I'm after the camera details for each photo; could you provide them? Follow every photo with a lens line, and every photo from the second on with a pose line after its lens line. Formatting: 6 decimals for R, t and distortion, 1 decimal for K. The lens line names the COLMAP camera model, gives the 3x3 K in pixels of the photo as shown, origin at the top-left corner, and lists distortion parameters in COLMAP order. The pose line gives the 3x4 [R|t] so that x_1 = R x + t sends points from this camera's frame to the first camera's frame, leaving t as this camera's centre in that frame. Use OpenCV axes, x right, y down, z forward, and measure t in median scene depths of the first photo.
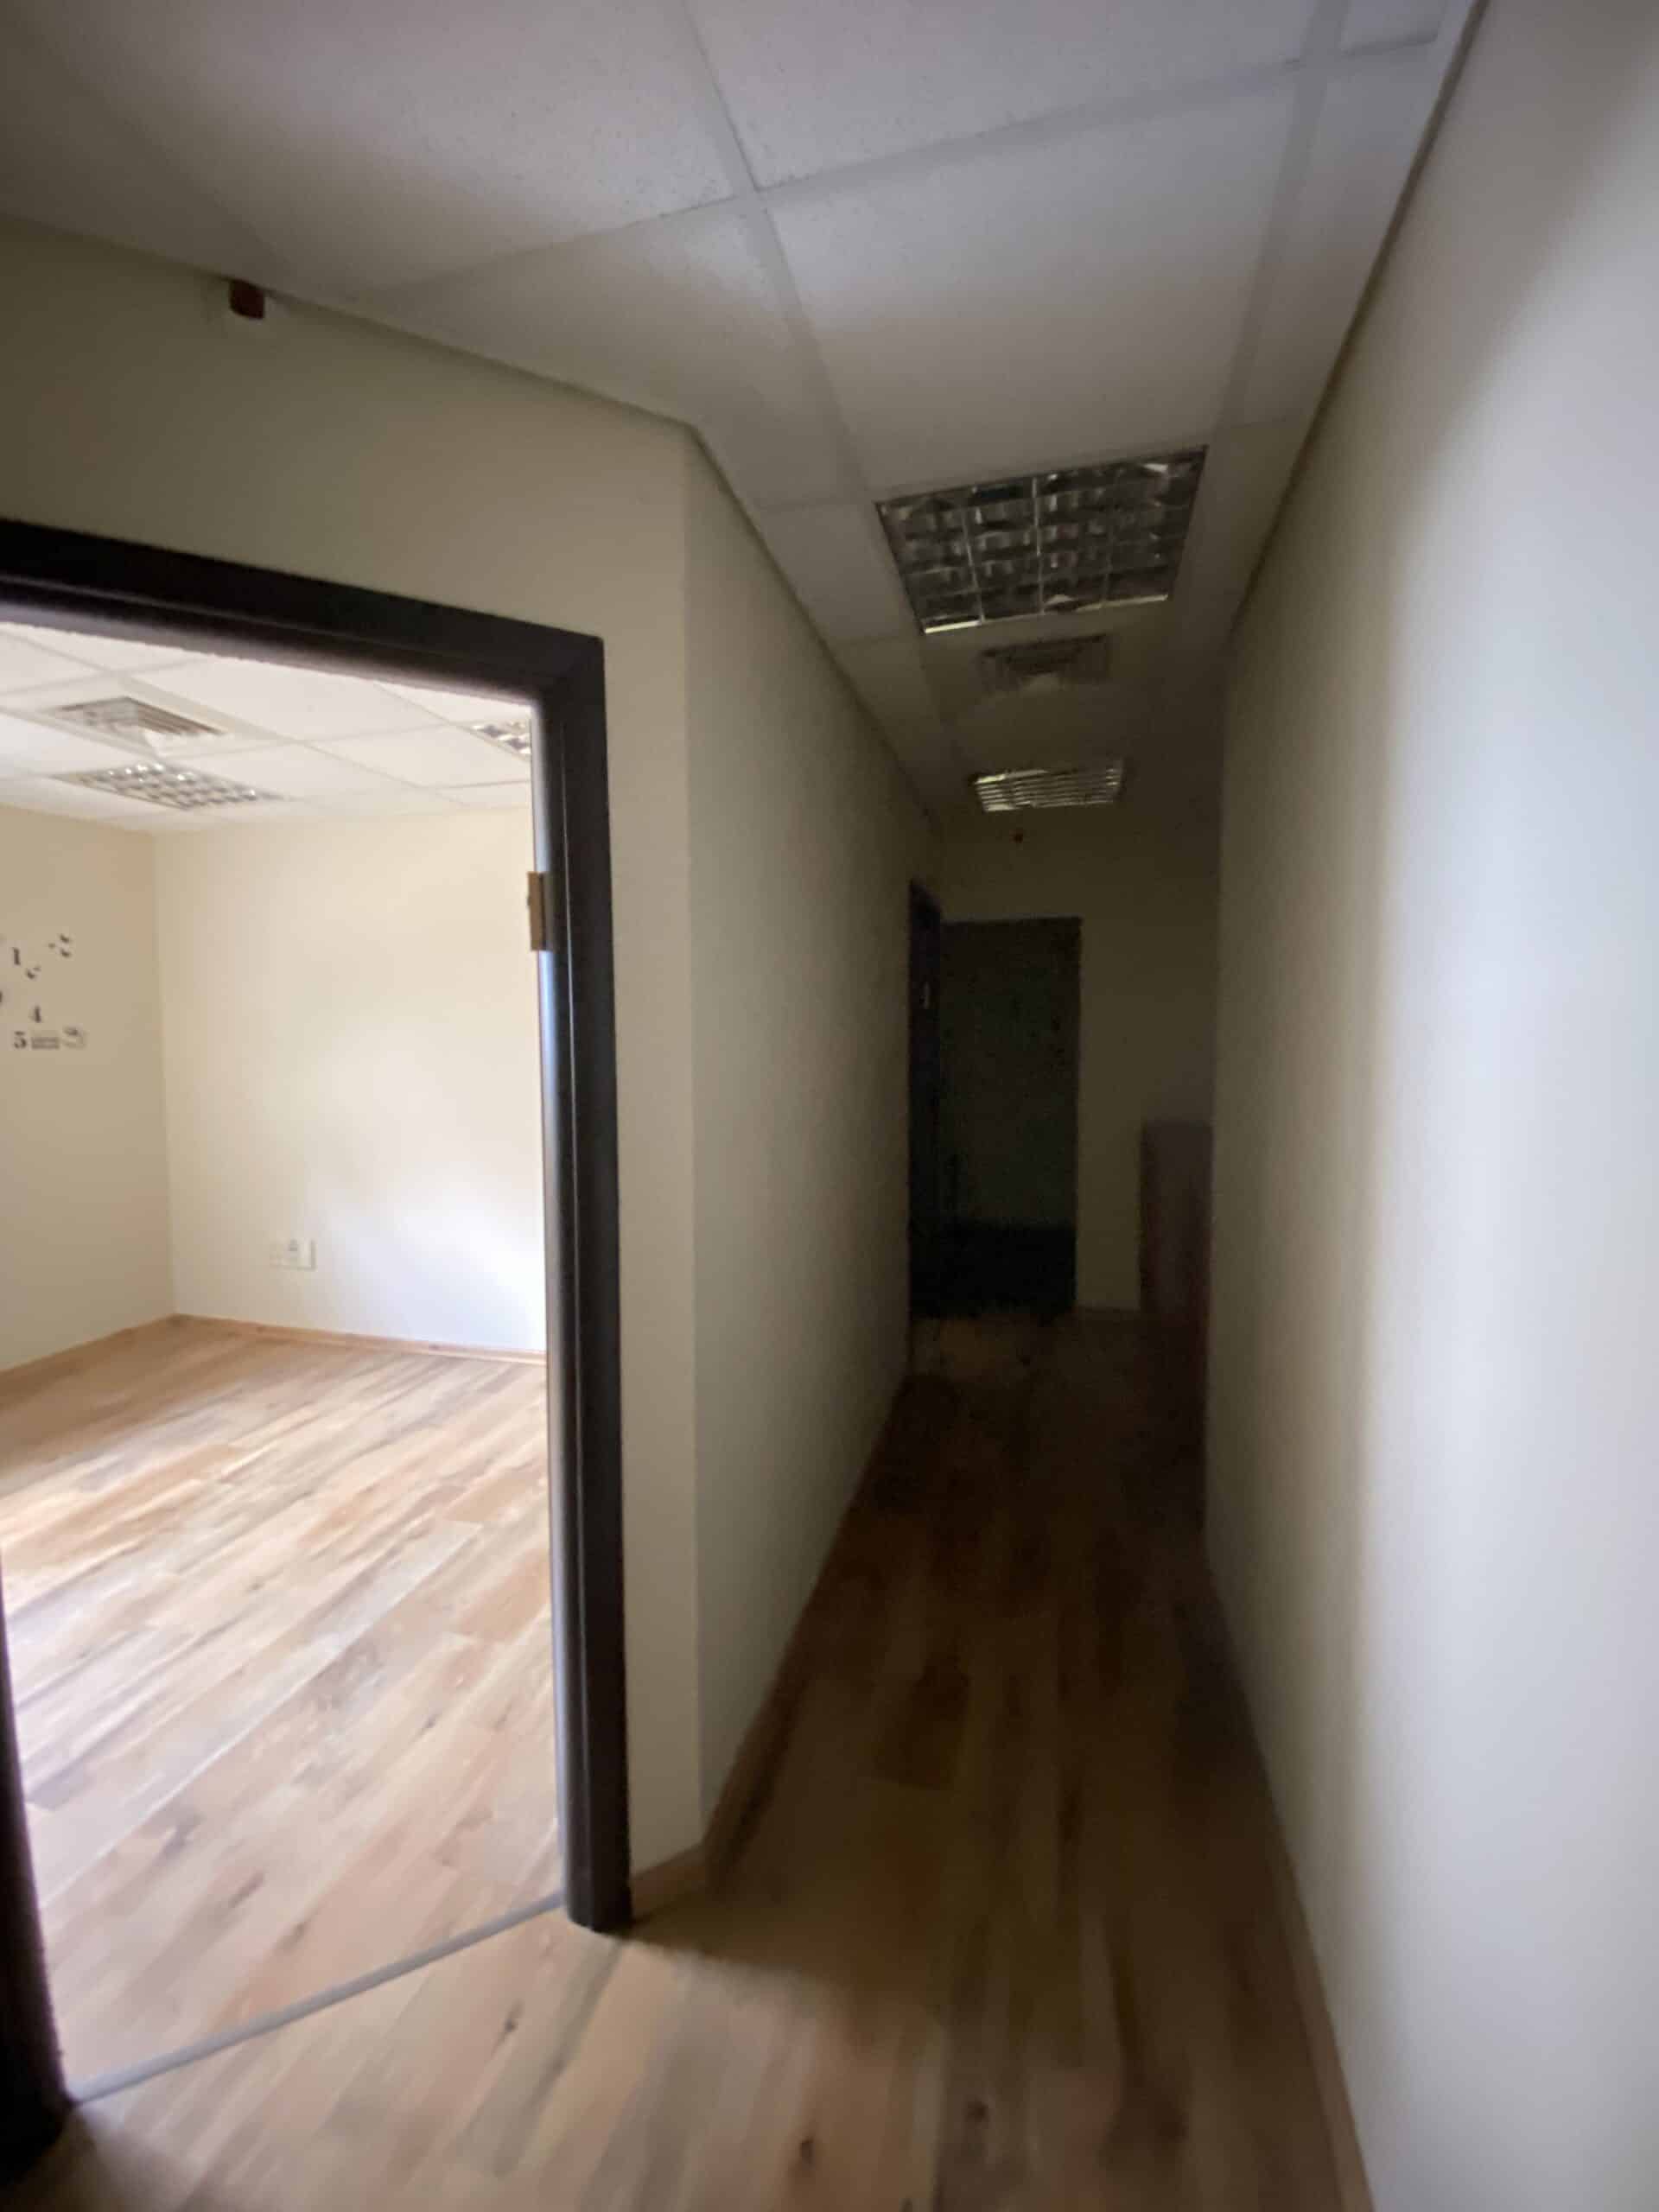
lens RADIAL K [[851.8, 0, 827.5], [0, 851.8, 1098.2], [0, 0, 1]] dist [-0.019308, -0.005899]
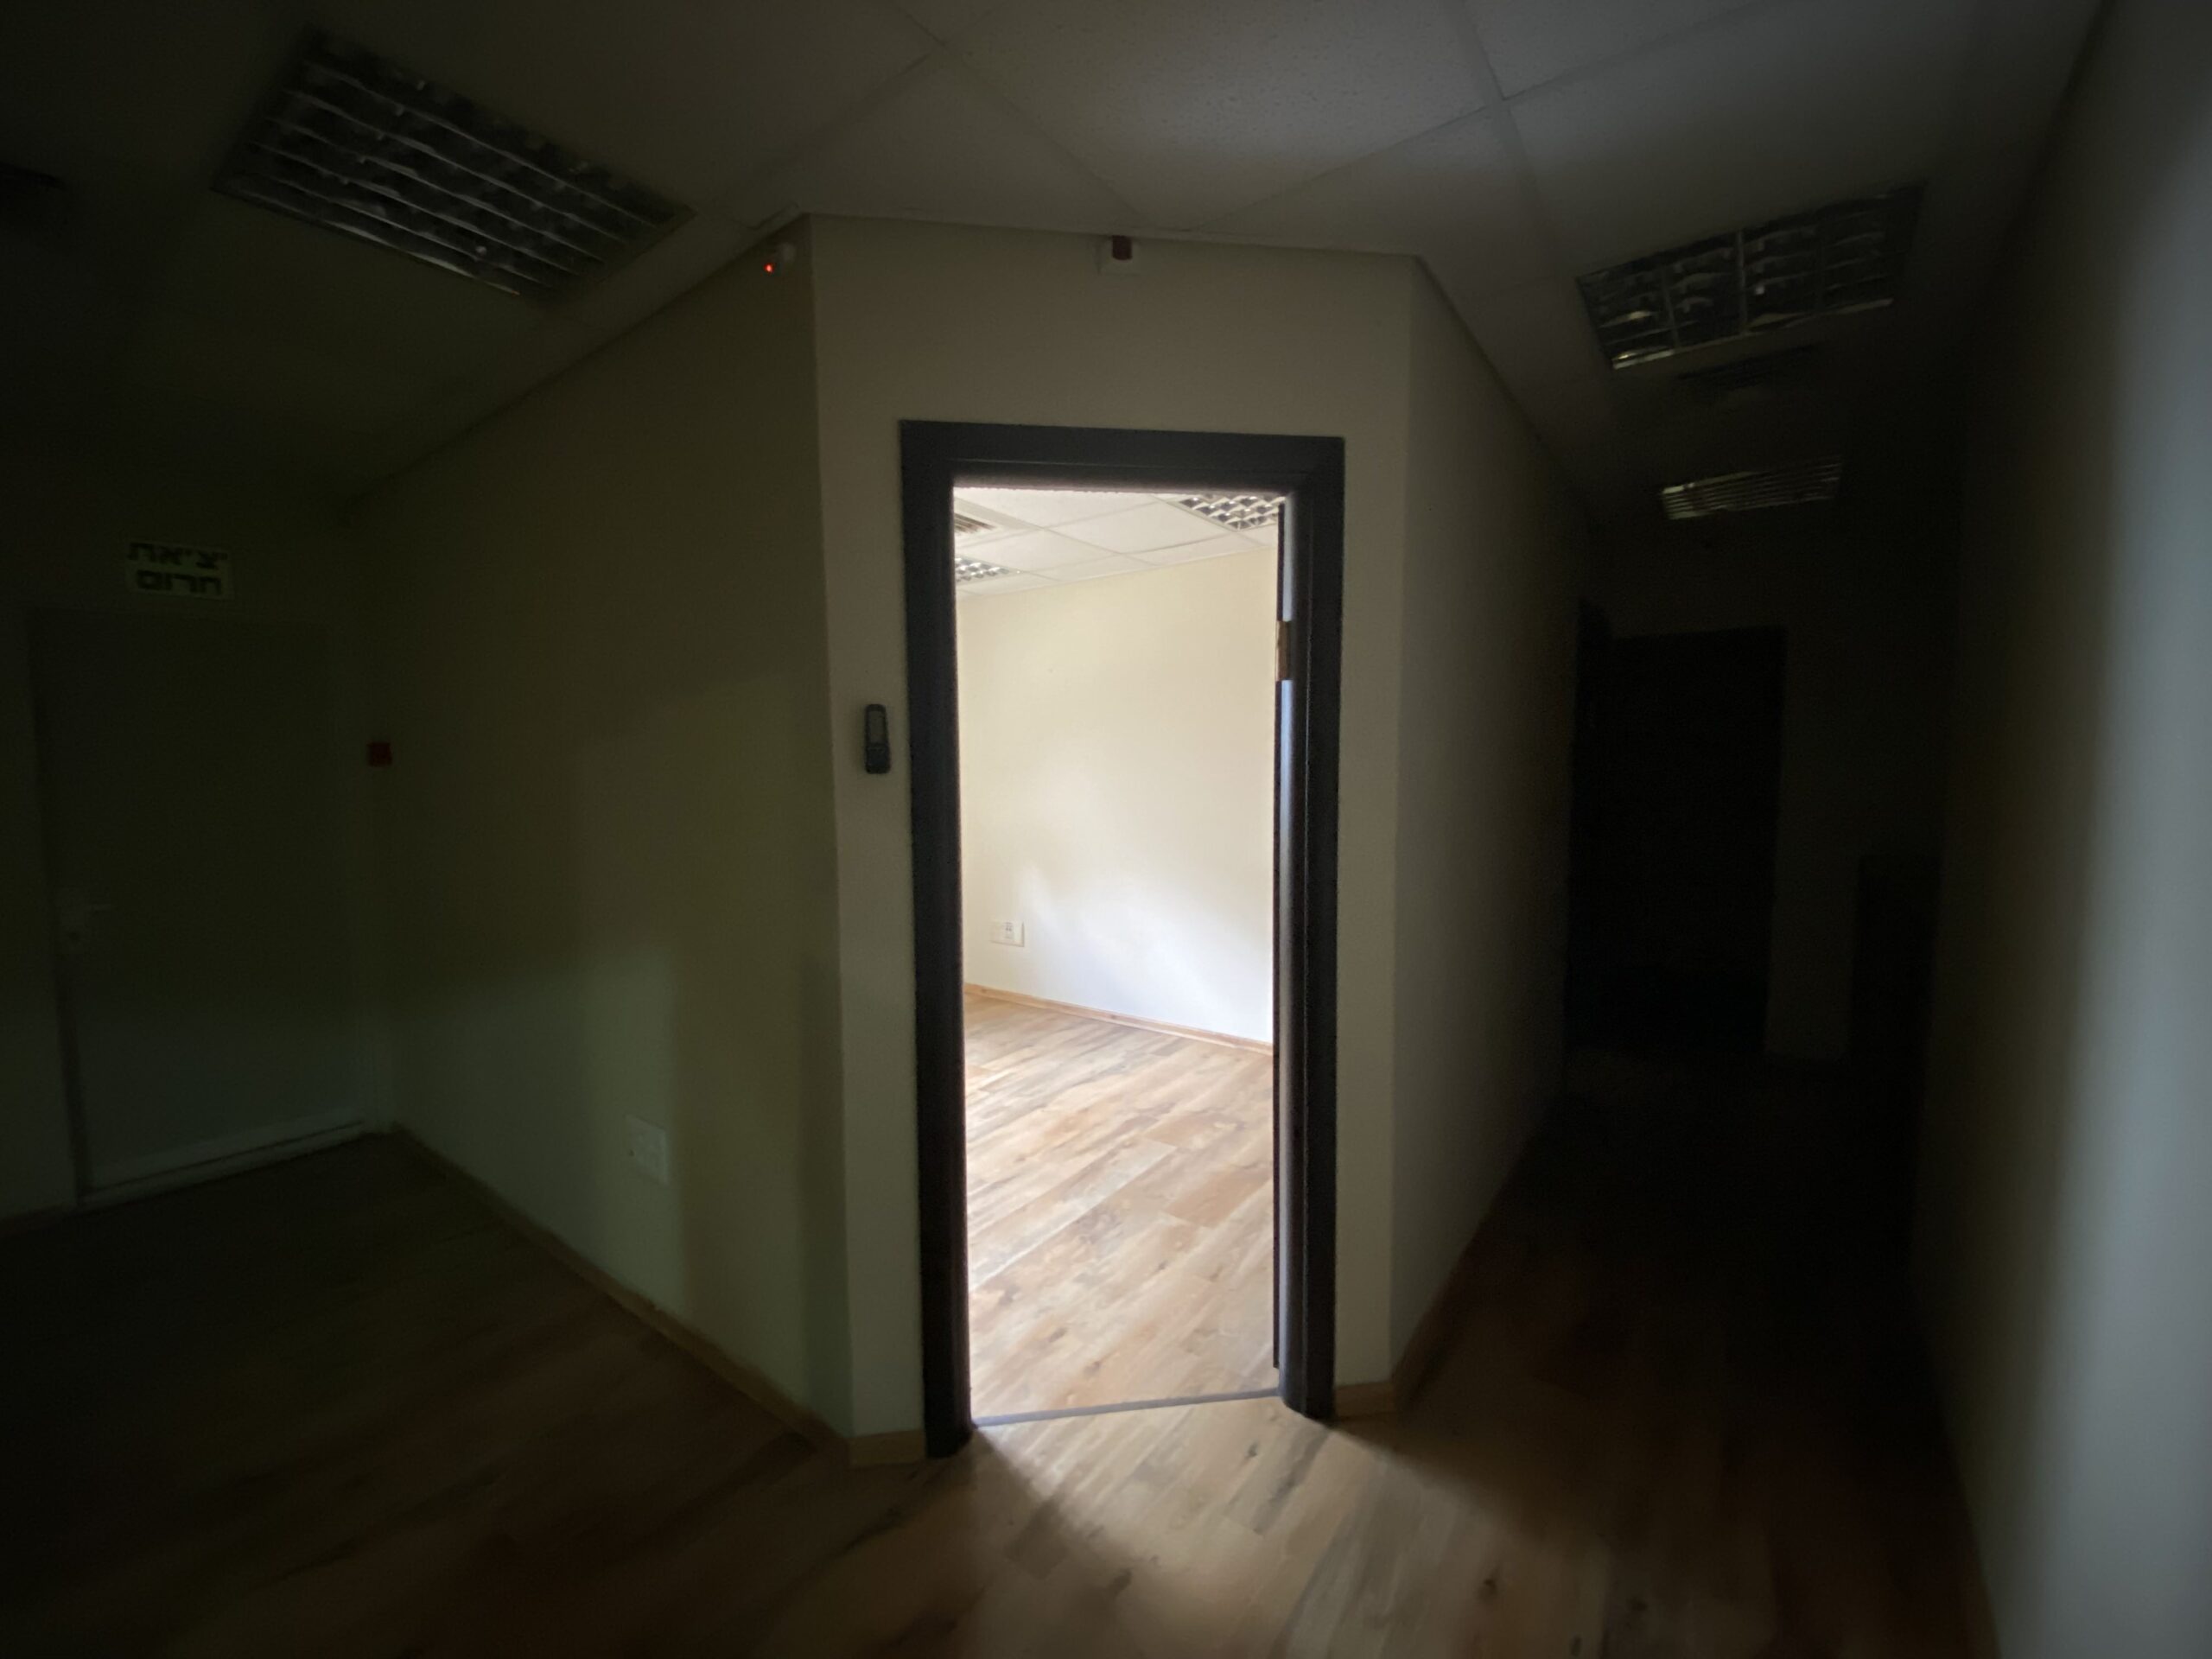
lens RADIAL K [[851.8, 0, 1079.1], [0, 851.8, 848.3], [0, 0, 1]] dist [-0.019308, -0.005899]
pose [[0.919822, 0.028041, -0.391332, -0.076567], [-0.019315, 0.999470, 0.026219, 0.043353], [0.391860, -0.016558, 0.919876, -0.250226]]
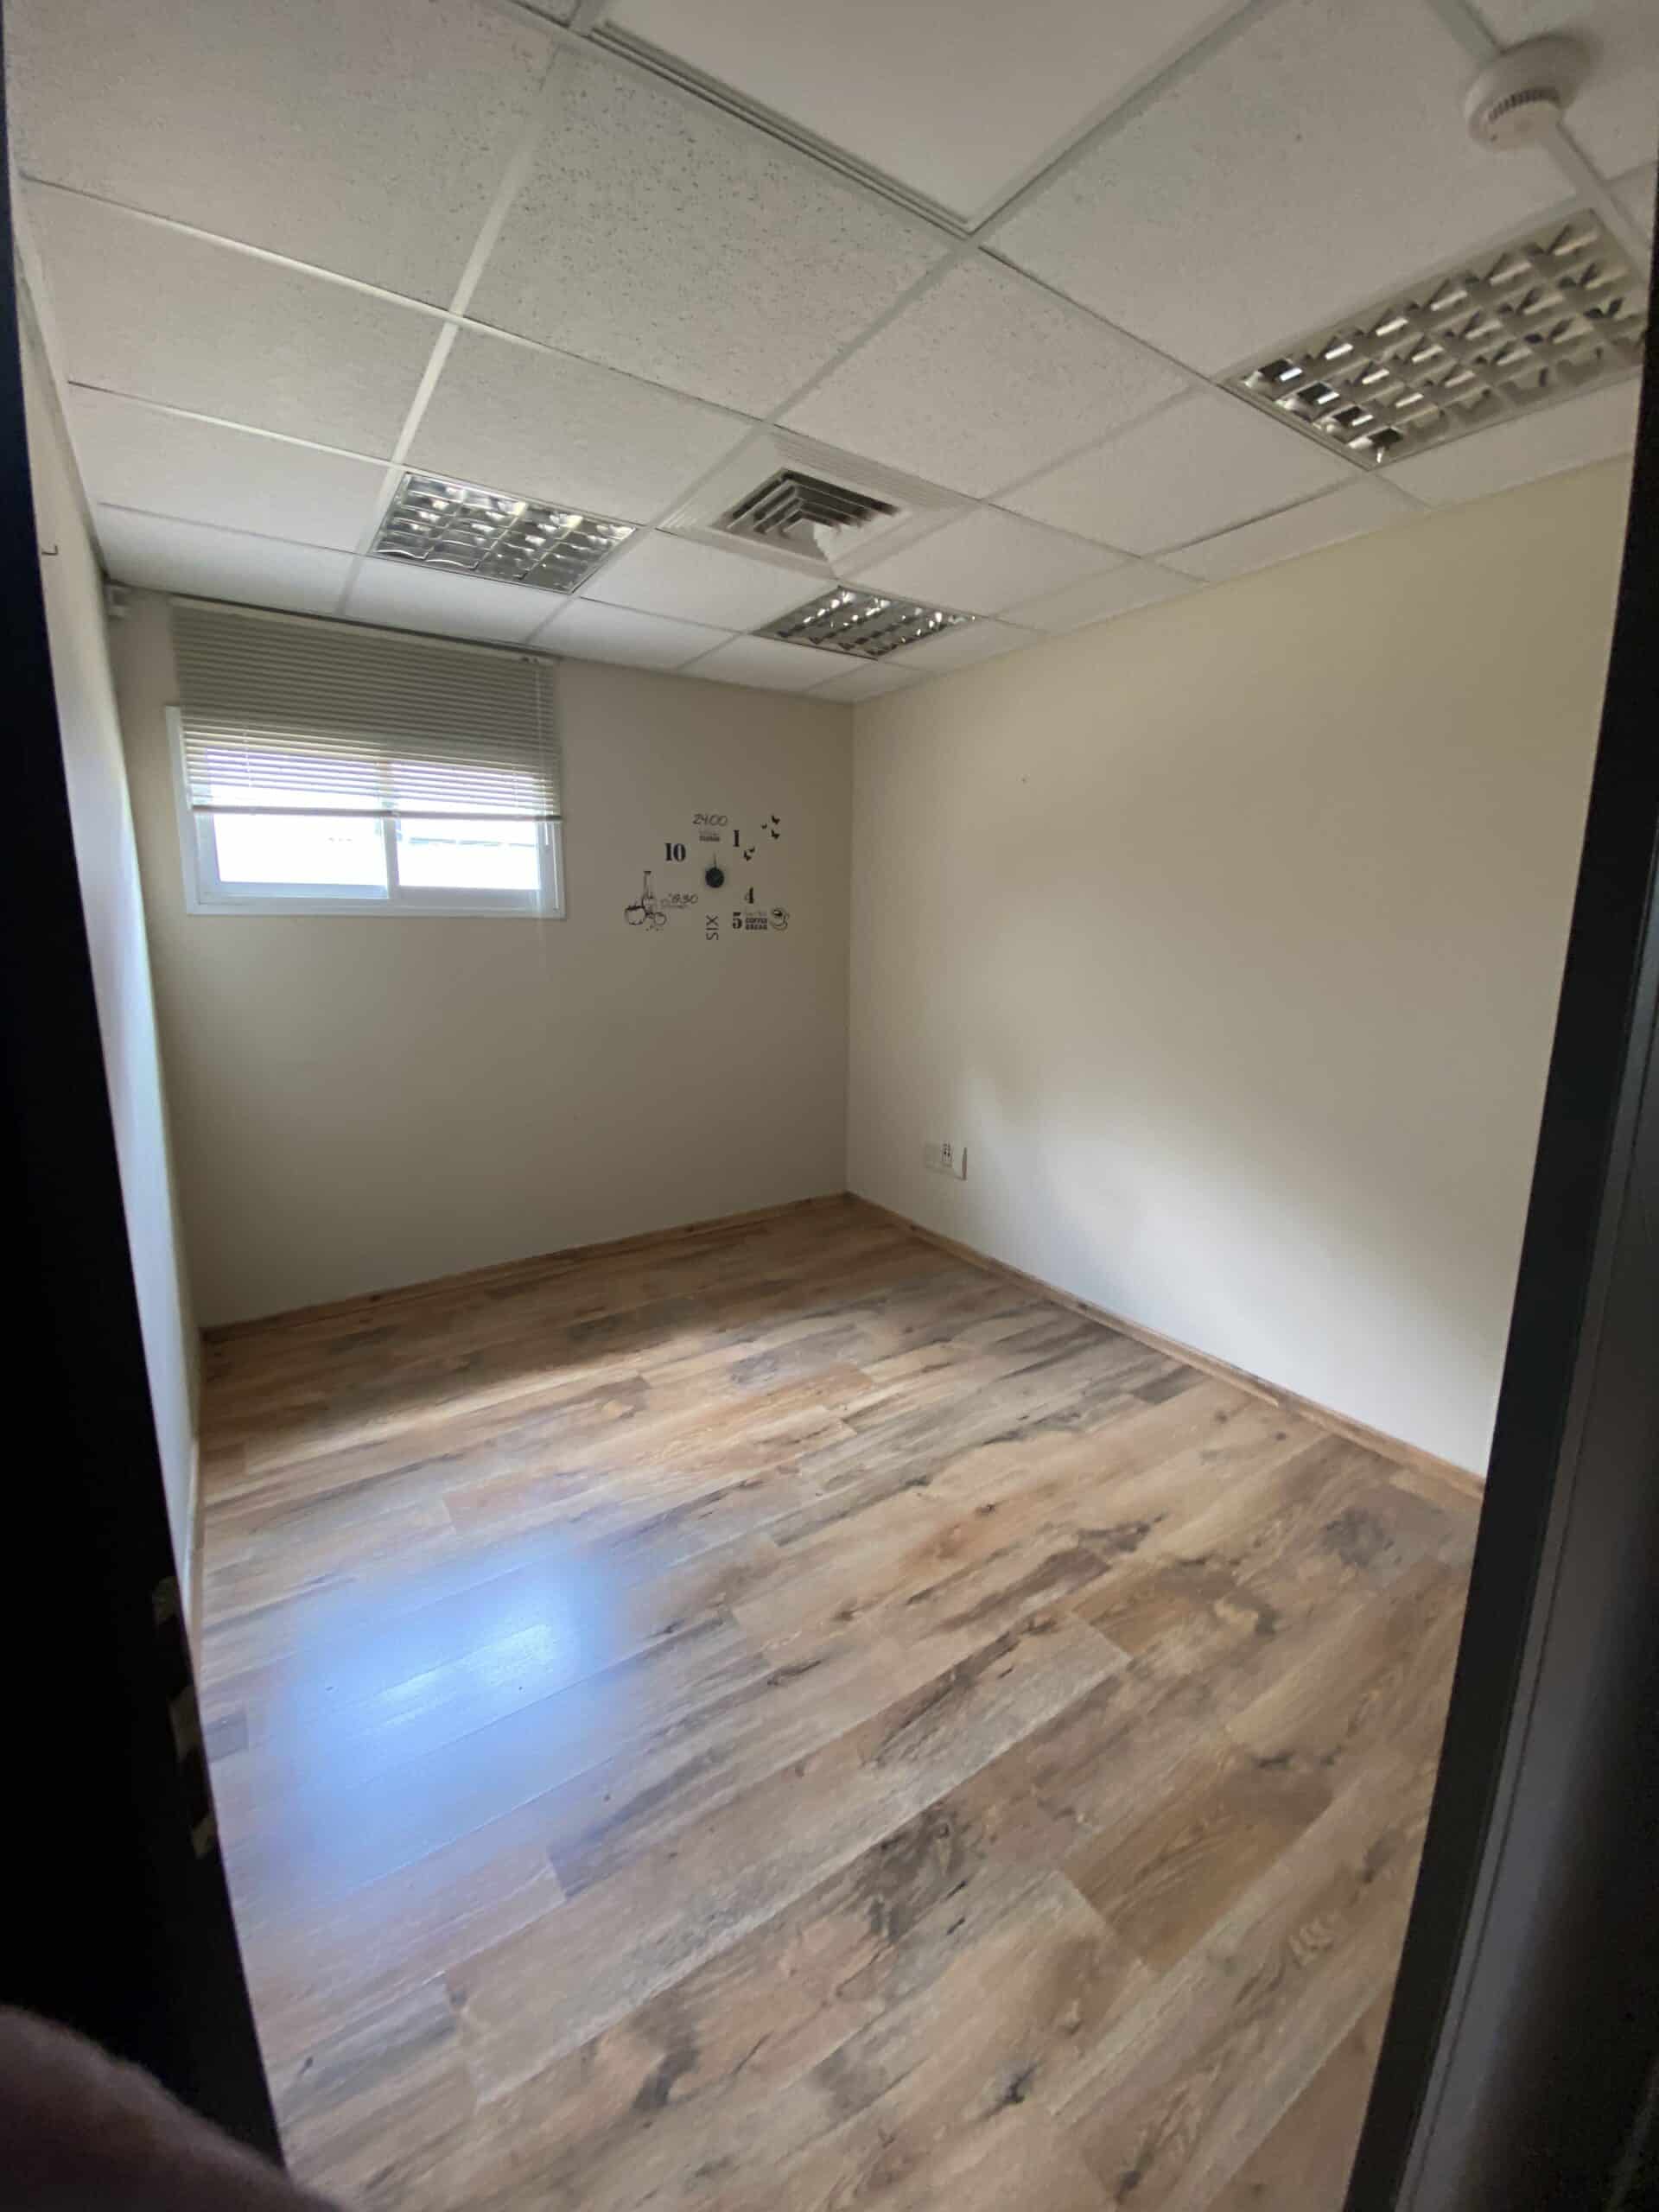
lens RADIAL K [[851.8, 0, 829.1], [0, 851.8, 1080.8], [0, 0, 1]] dist [-0.019308, -0.005899]
pose [[0.737463, 0.128696, -0.663013, -0.250413], [-0.051021, 0.989488, 0.135317, -0.028435], [0.673458, -0.065964, 0.736277, 0.472583]]
